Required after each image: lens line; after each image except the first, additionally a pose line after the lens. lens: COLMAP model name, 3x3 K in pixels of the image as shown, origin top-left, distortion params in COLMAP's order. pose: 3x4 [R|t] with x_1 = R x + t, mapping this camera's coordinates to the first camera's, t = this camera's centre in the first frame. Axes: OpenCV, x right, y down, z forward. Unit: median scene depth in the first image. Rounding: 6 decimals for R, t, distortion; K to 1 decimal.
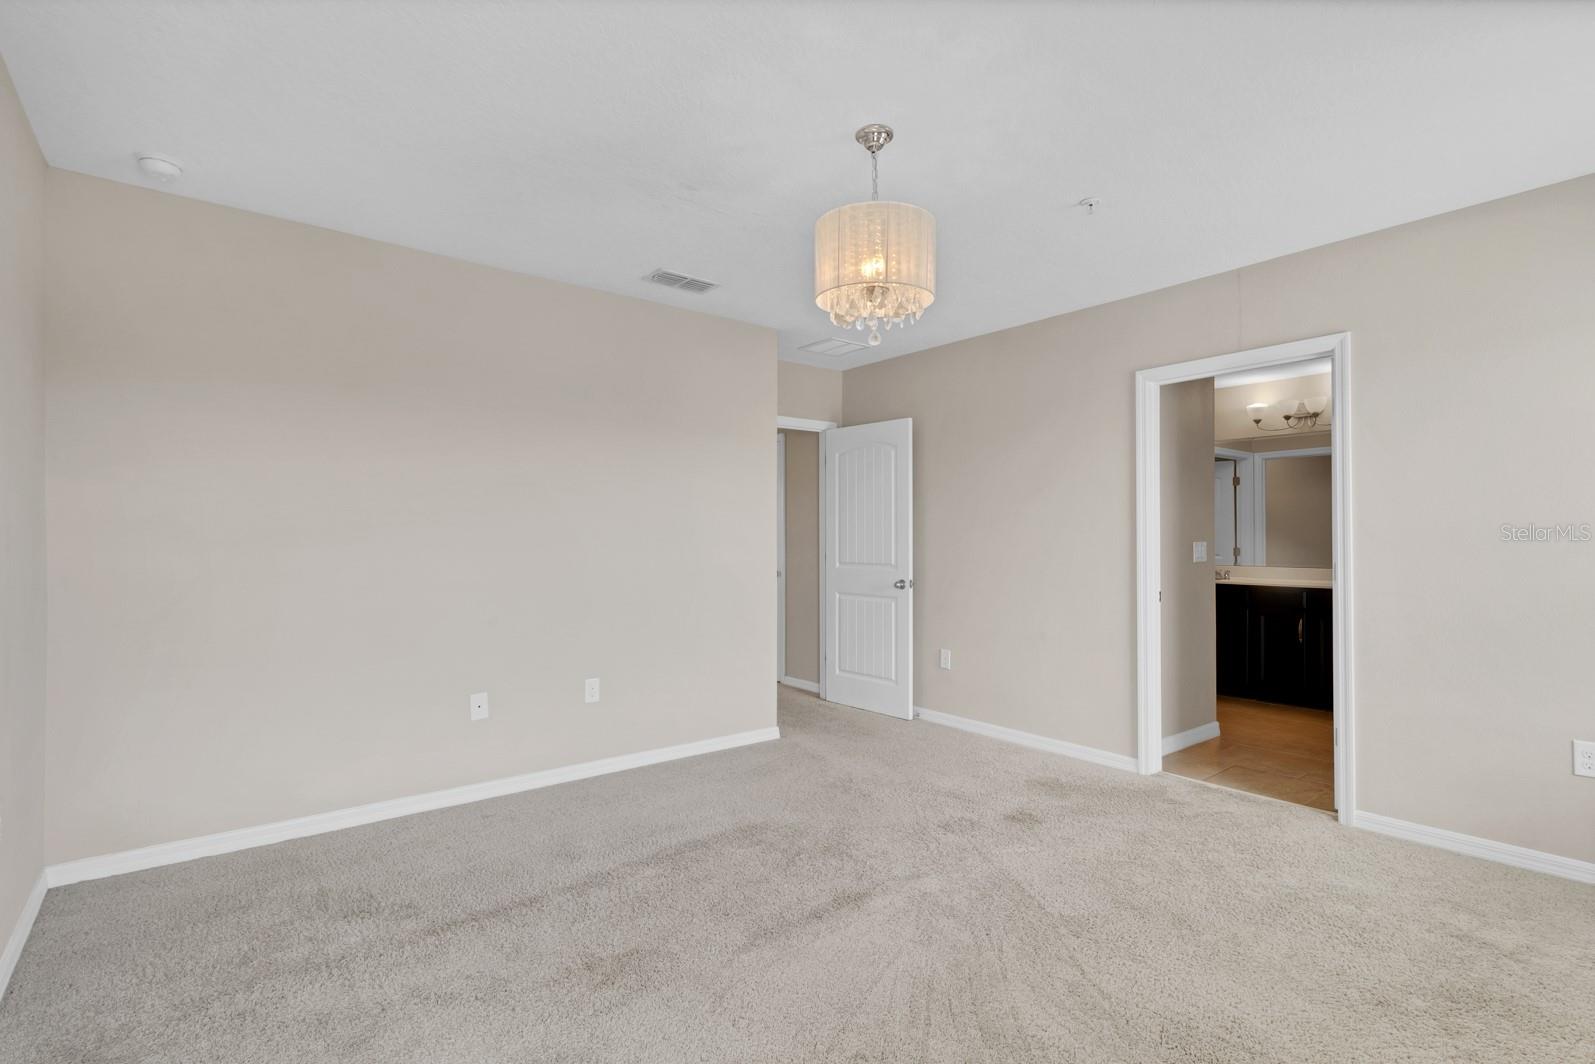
lens RADIAL K [[753.0, 0, 803.7], [0, 753.0, 533.5], [0, 0, 1]] dist [-0.000777, 0.002141]
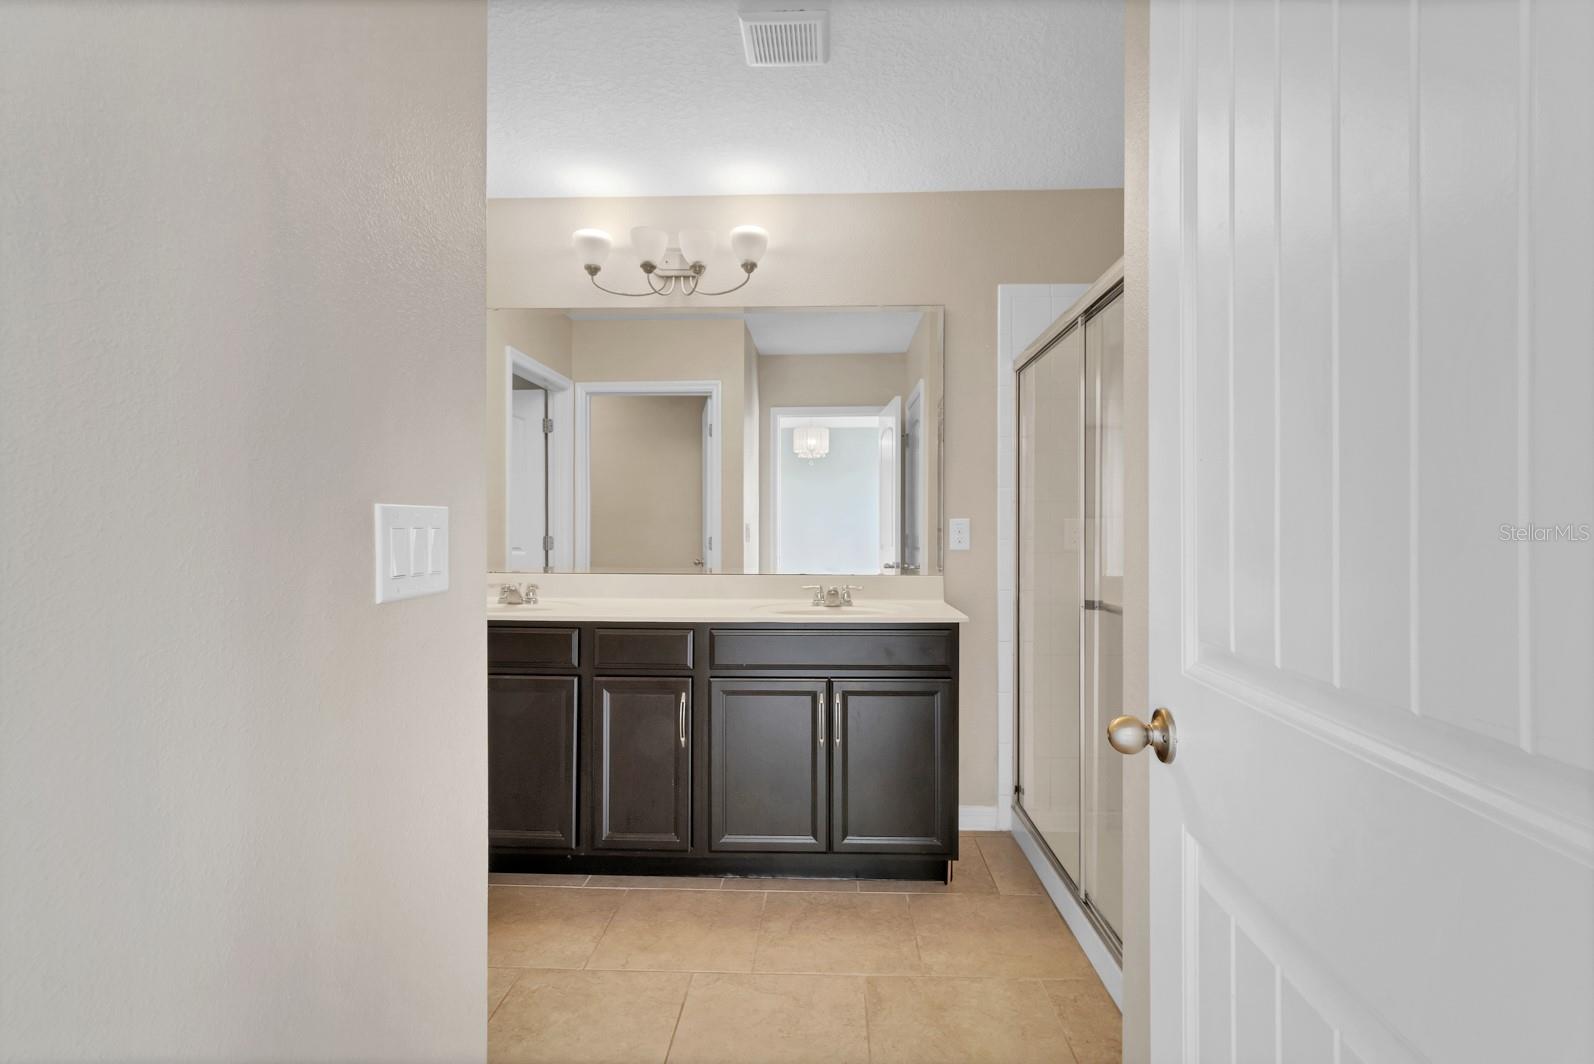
lens RADIAL K [[752.5, 0, 809.7], [0, 752.5, 528.7], [0, 0, 1]] dist [-0.000777, 0.002141]
pose [[0.650608, 0.003603, 0.759405, 0.330642], [-0.008439, 0.999961, 0.002486, 0.011946], [-0.759367, -0.008026, 0.650613, 0.583831]]
